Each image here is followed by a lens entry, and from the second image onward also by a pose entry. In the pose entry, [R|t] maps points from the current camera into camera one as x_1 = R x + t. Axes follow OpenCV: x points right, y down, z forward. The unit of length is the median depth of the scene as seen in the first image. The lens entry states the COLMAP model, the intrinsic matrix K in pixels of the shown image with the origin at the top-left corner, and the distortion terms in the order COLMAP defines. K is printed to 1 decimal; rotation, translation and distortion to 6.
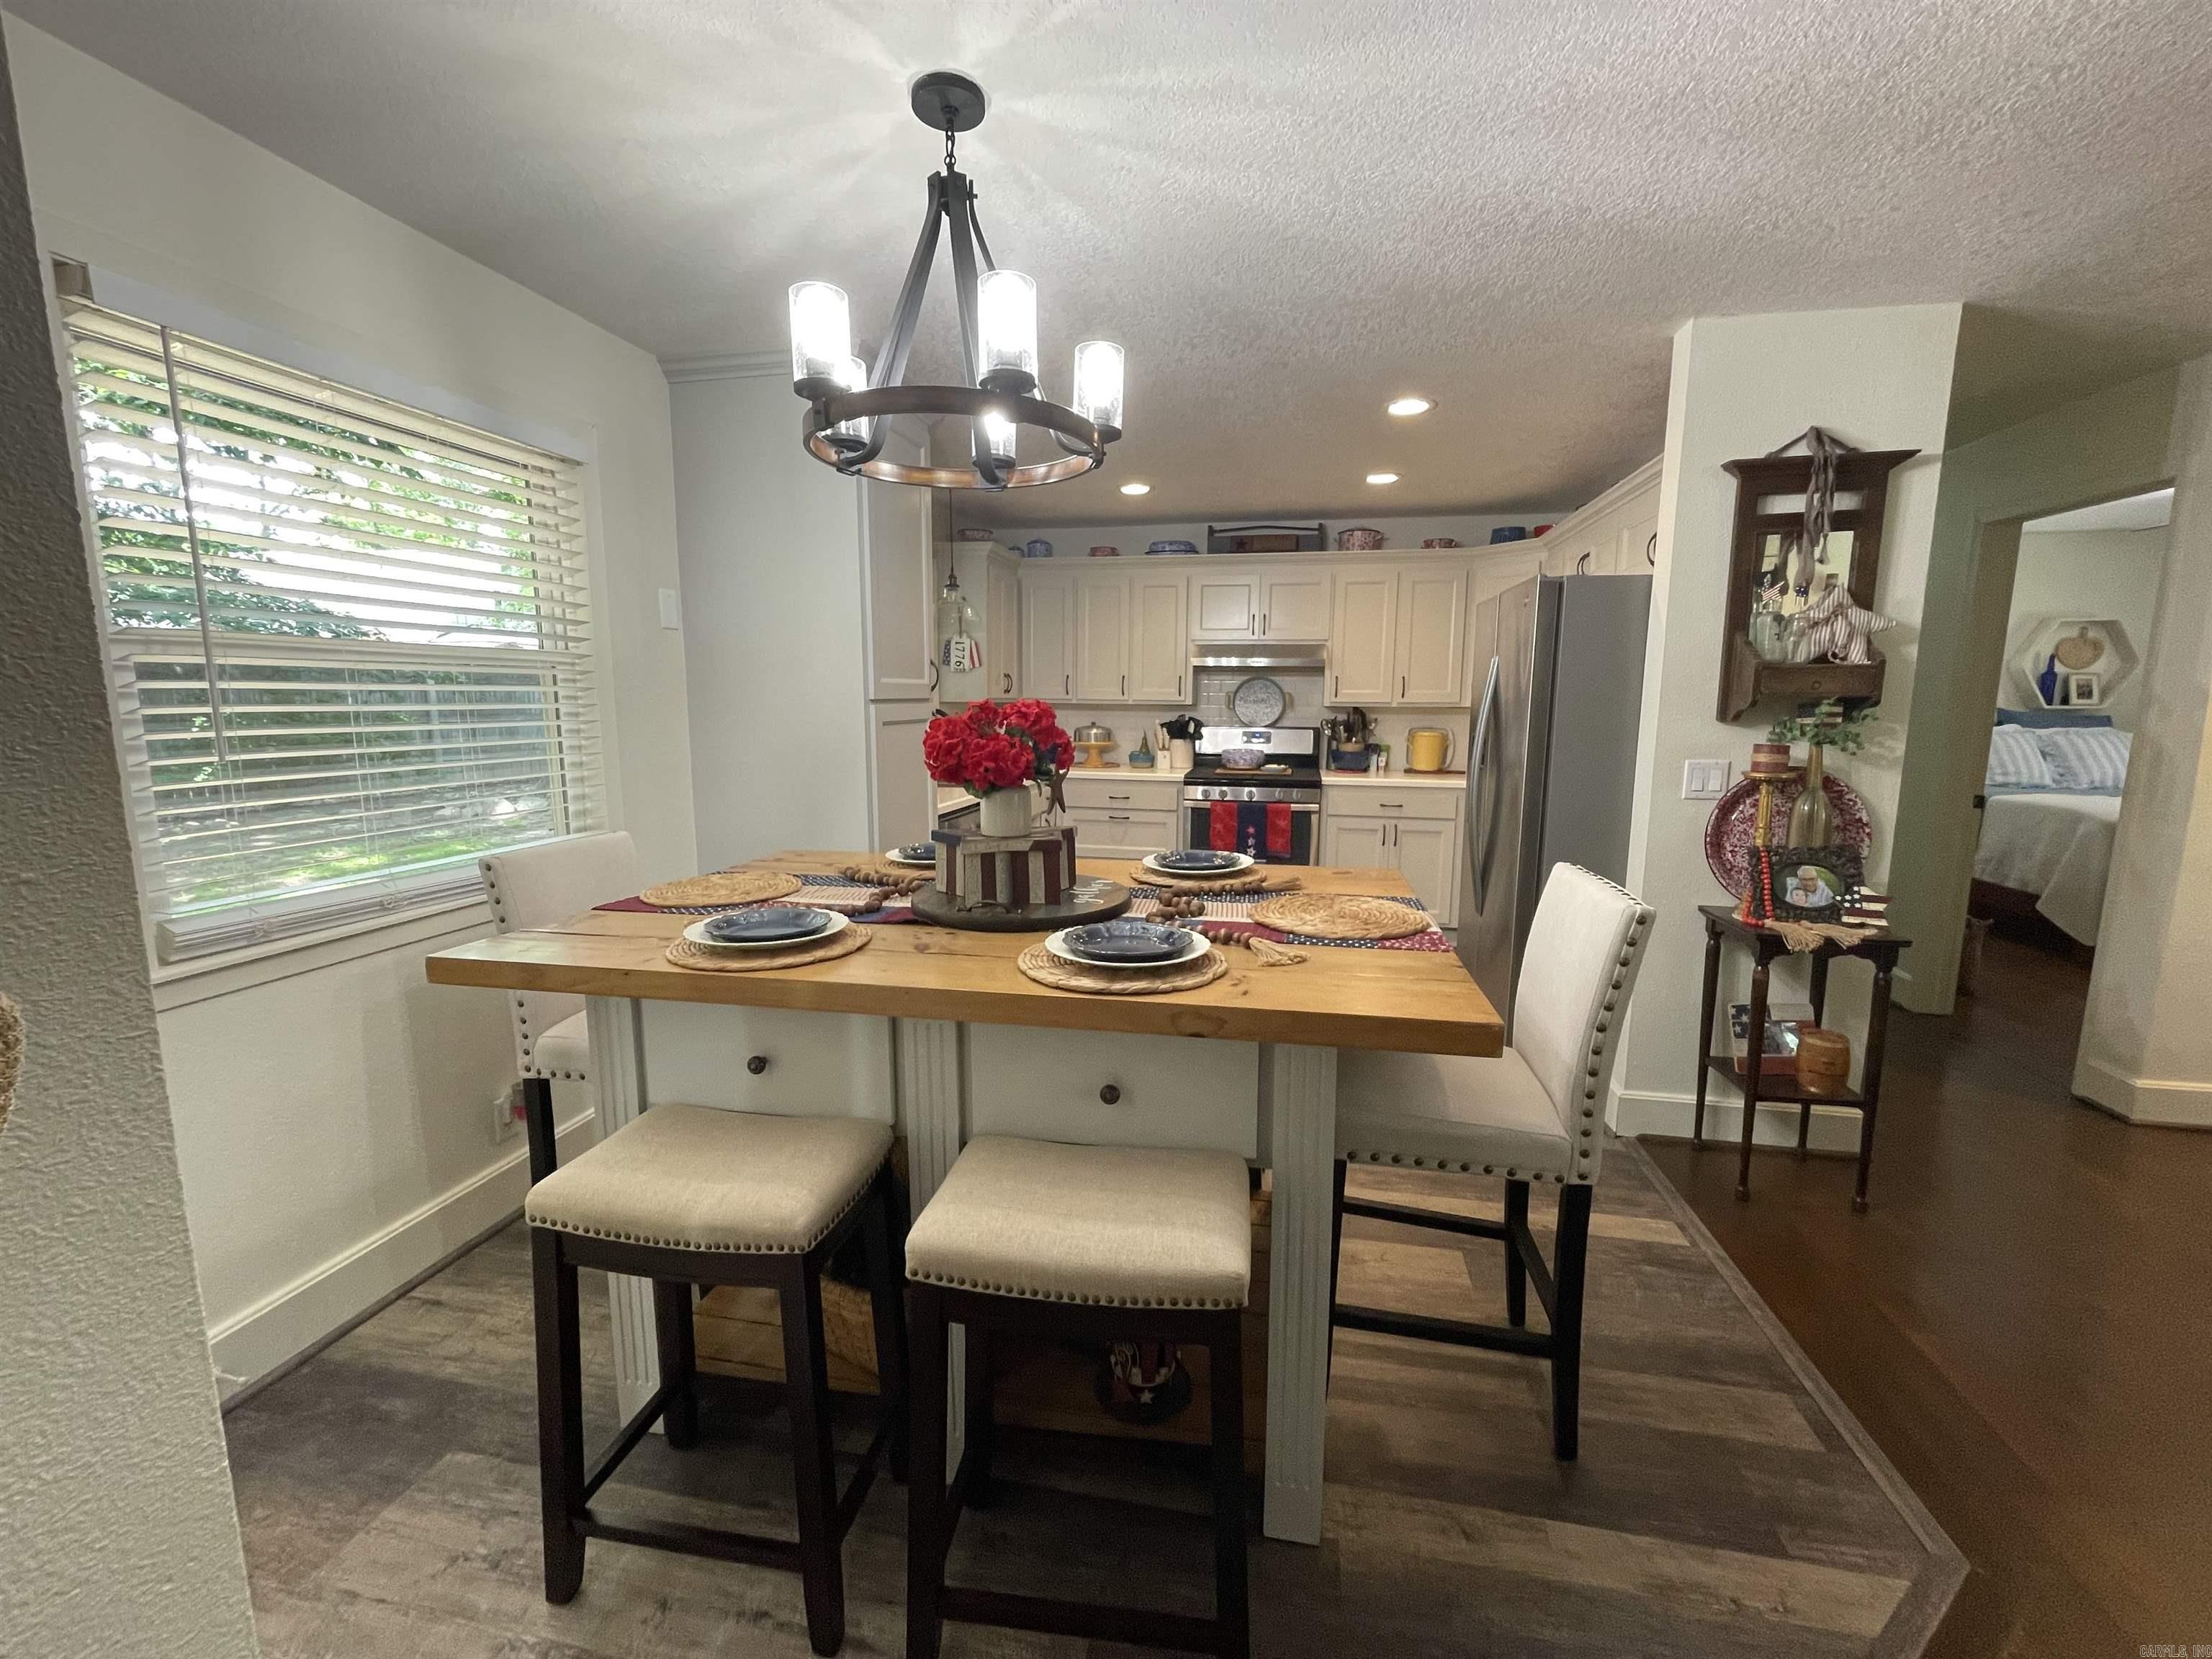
lens RADIAL K [[906.5, 0, 1099.1], [0, 906.5, 823.7], [0, 0, 1]] dist [-0.000445, -0.000310]
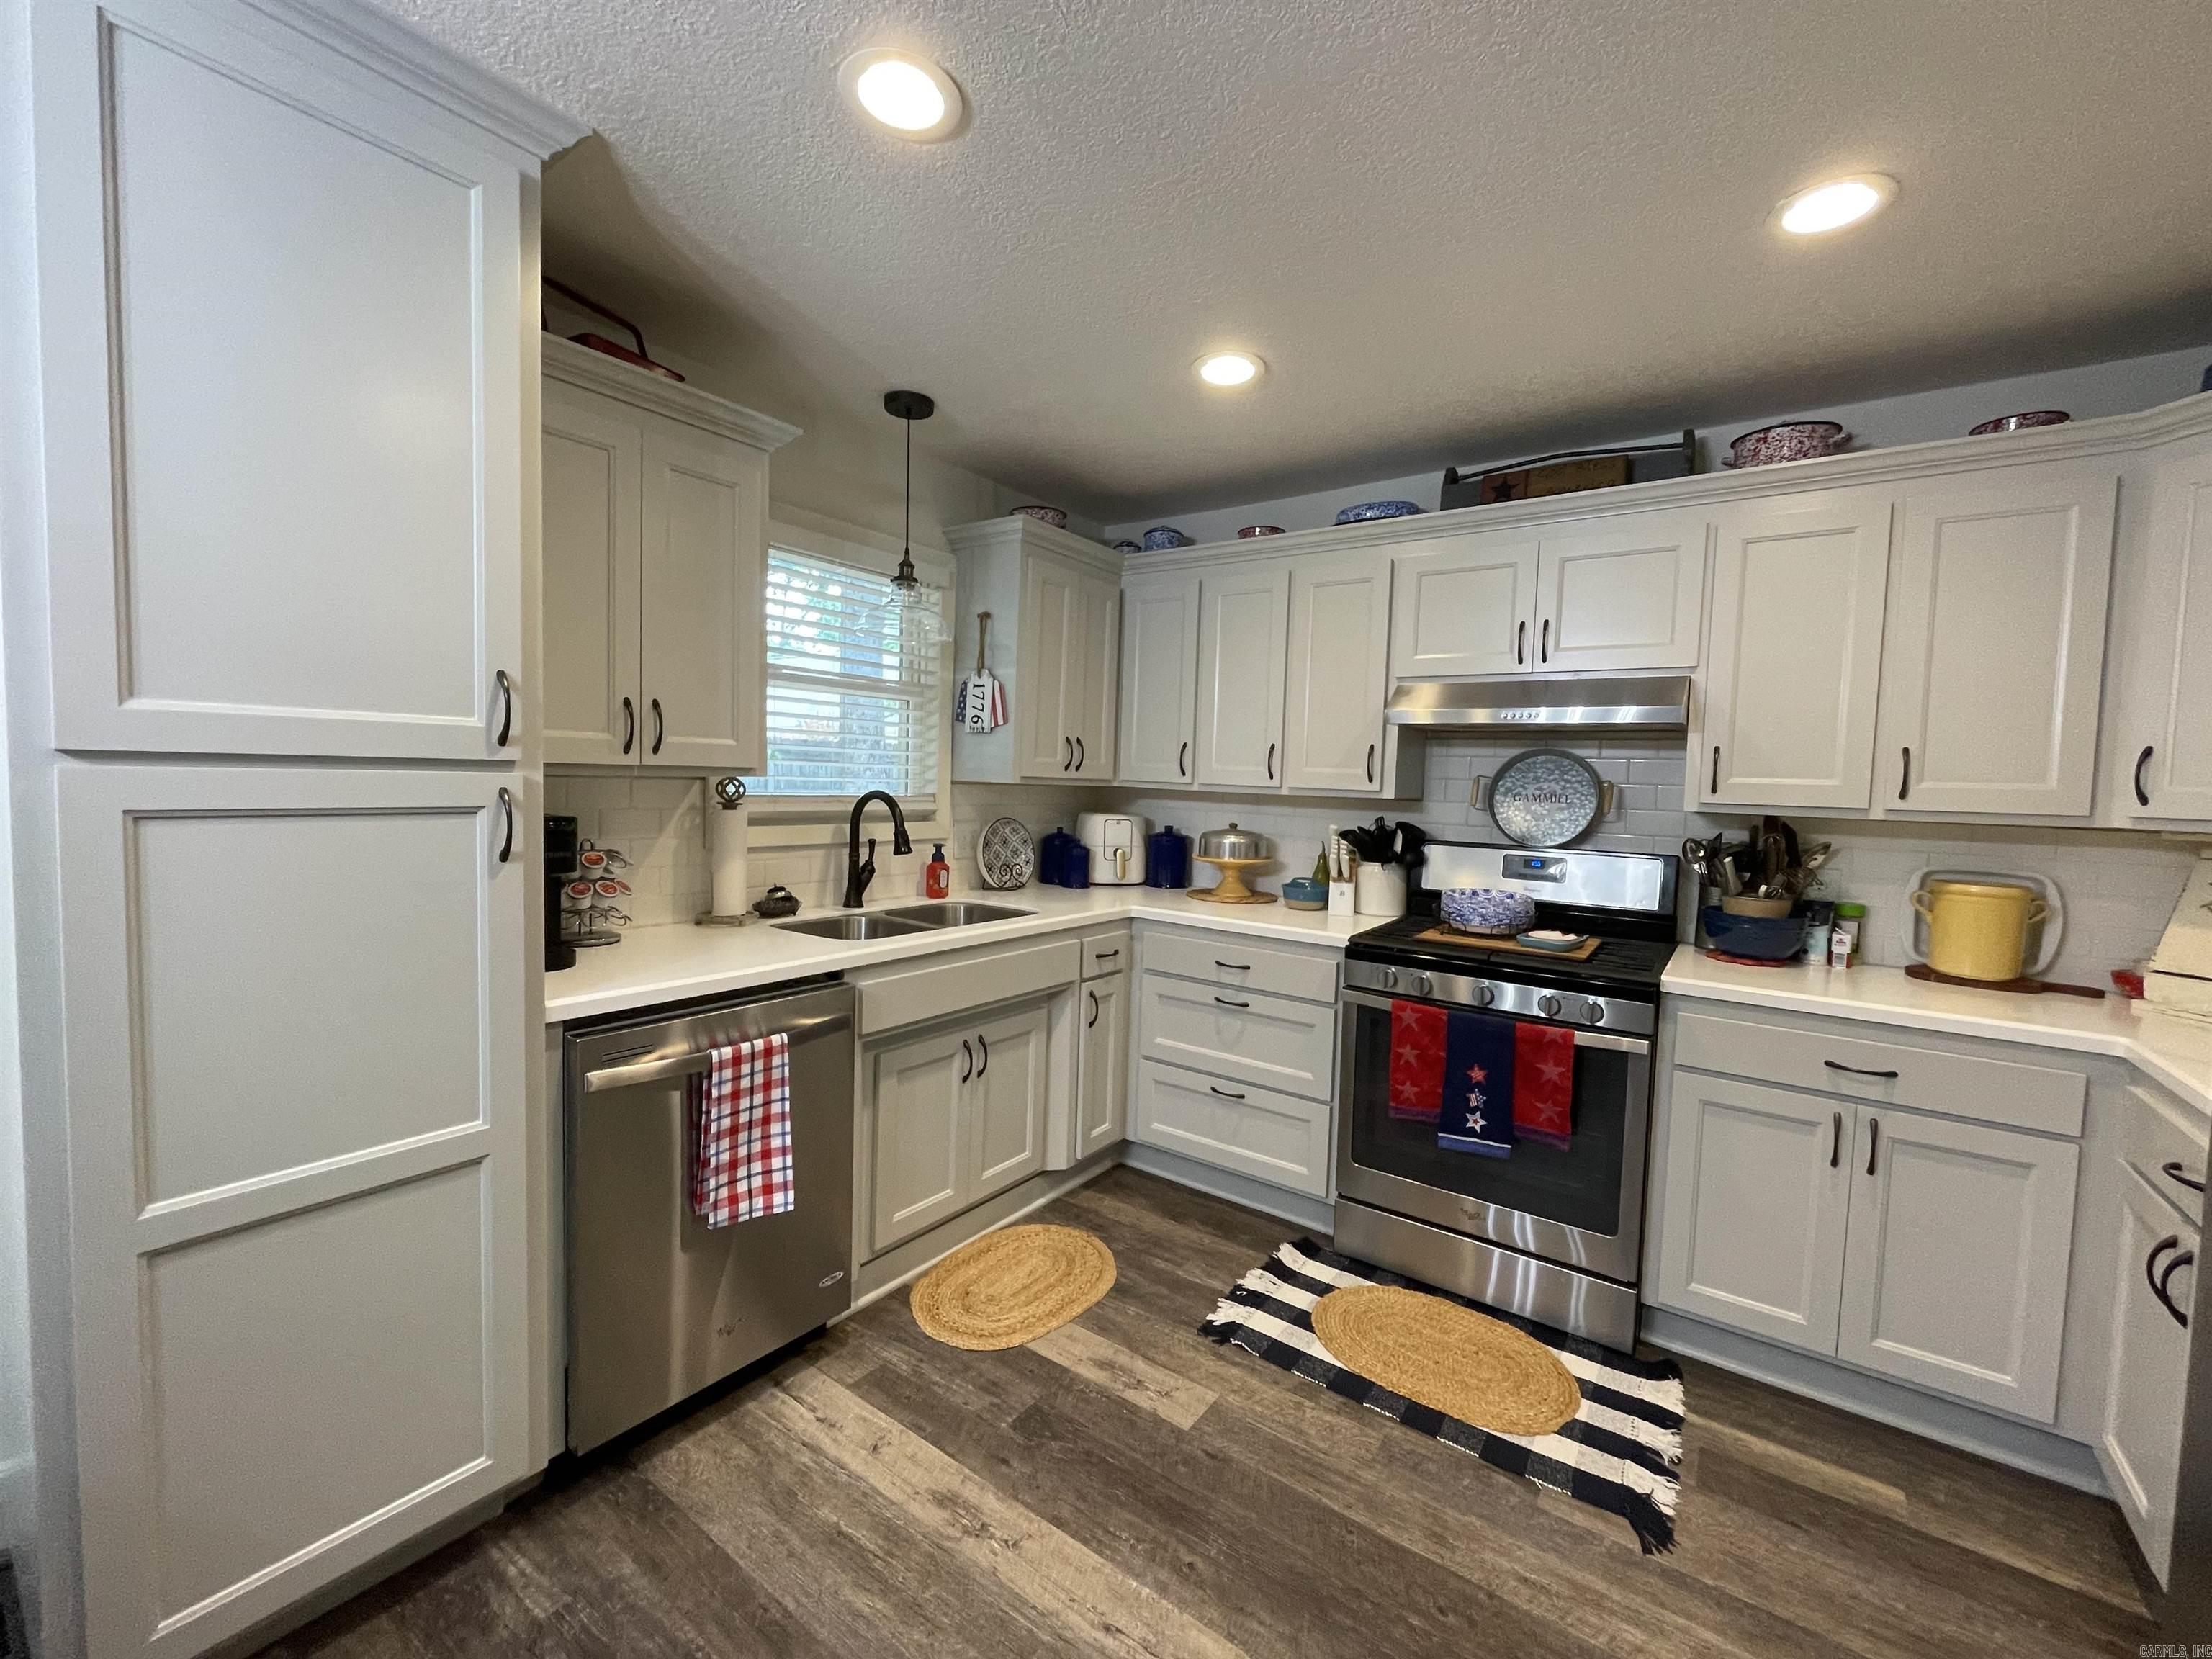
lens RADIAL K [[906.5, 0, 1102.7], [0, 906.5, 828.8], [0, 0, 1]] dist [-0.000445, -0.000310]
pose [[0.913856, 0.045670, -0.403461, 0.171158], [-0.082060, 0.993924, -0.073361, -0.066028], [0.397659, 0.100149, 0.912051, 0.486951]]
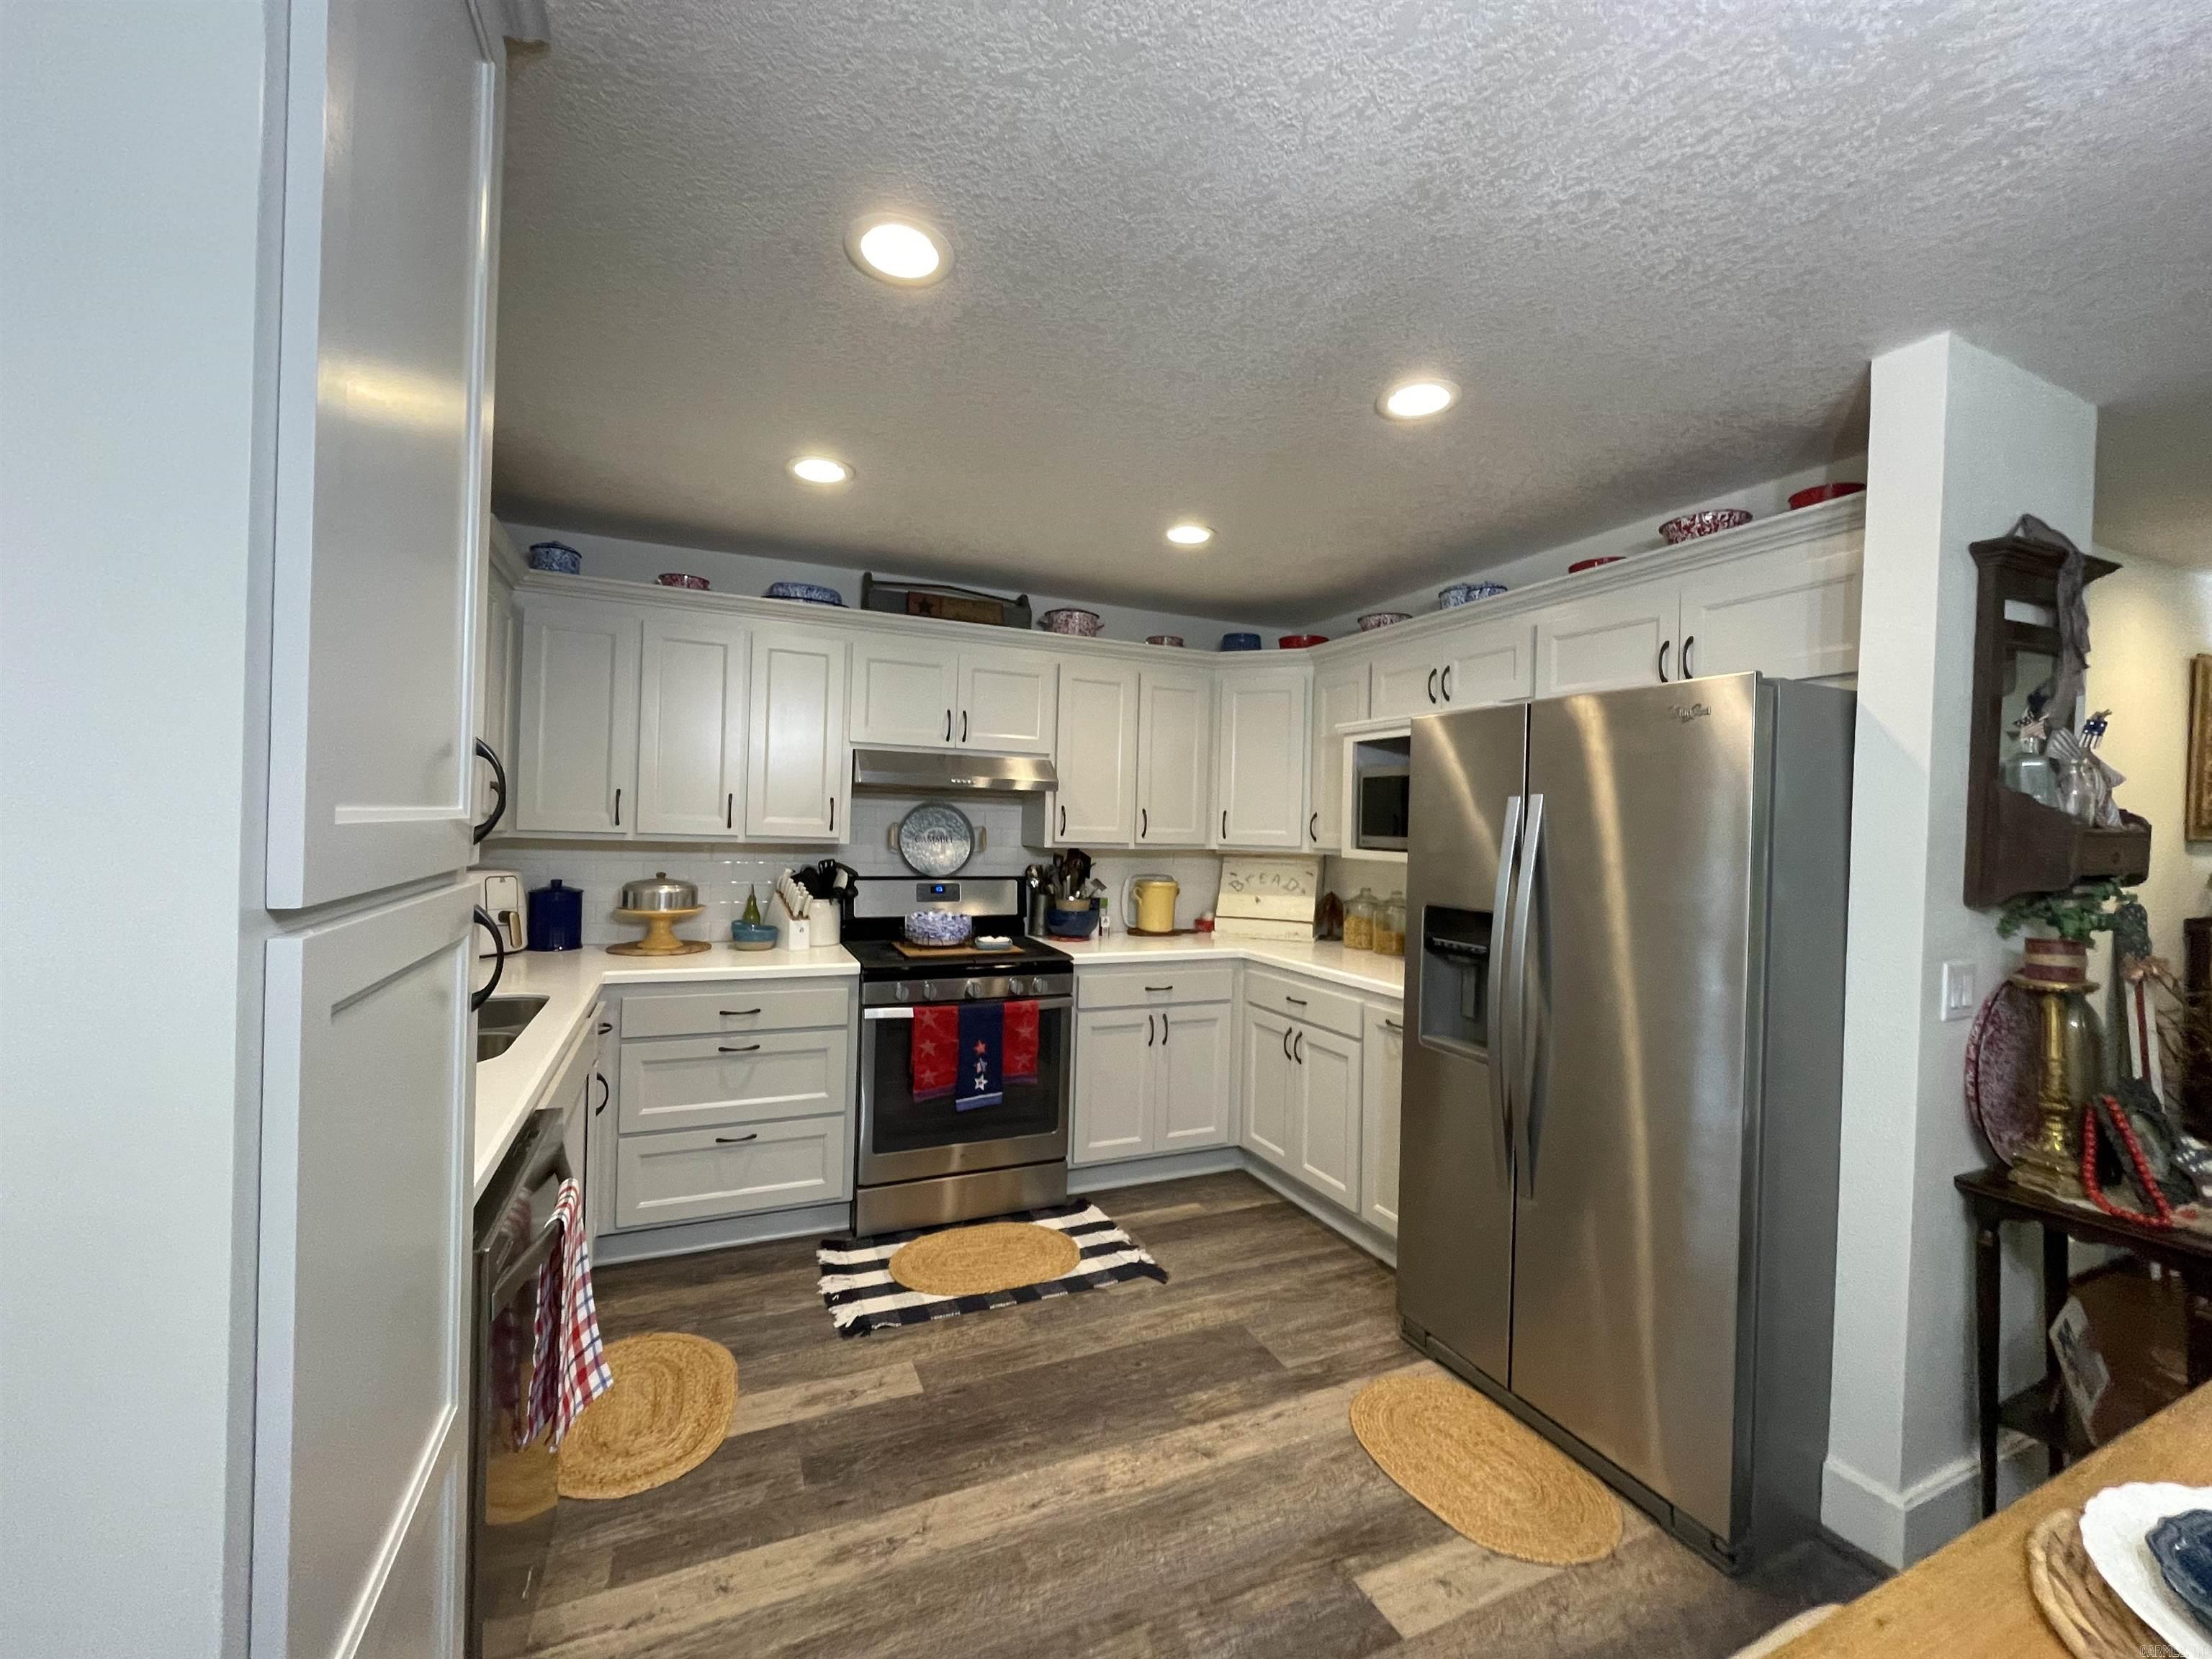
lens RADIAL K [[906.5, 0, 1110.9], [0, 906.5, 832.8], [0, 0, 1]] dist [-0.000445, -0.000310]
pose [[0.803609, 0.008860, 0.595092, -0.130119], [0.061318, 0.993336, -0.097593, -0.072237], [-0.591991, 0.114916, 0.797710, 0.427076]]
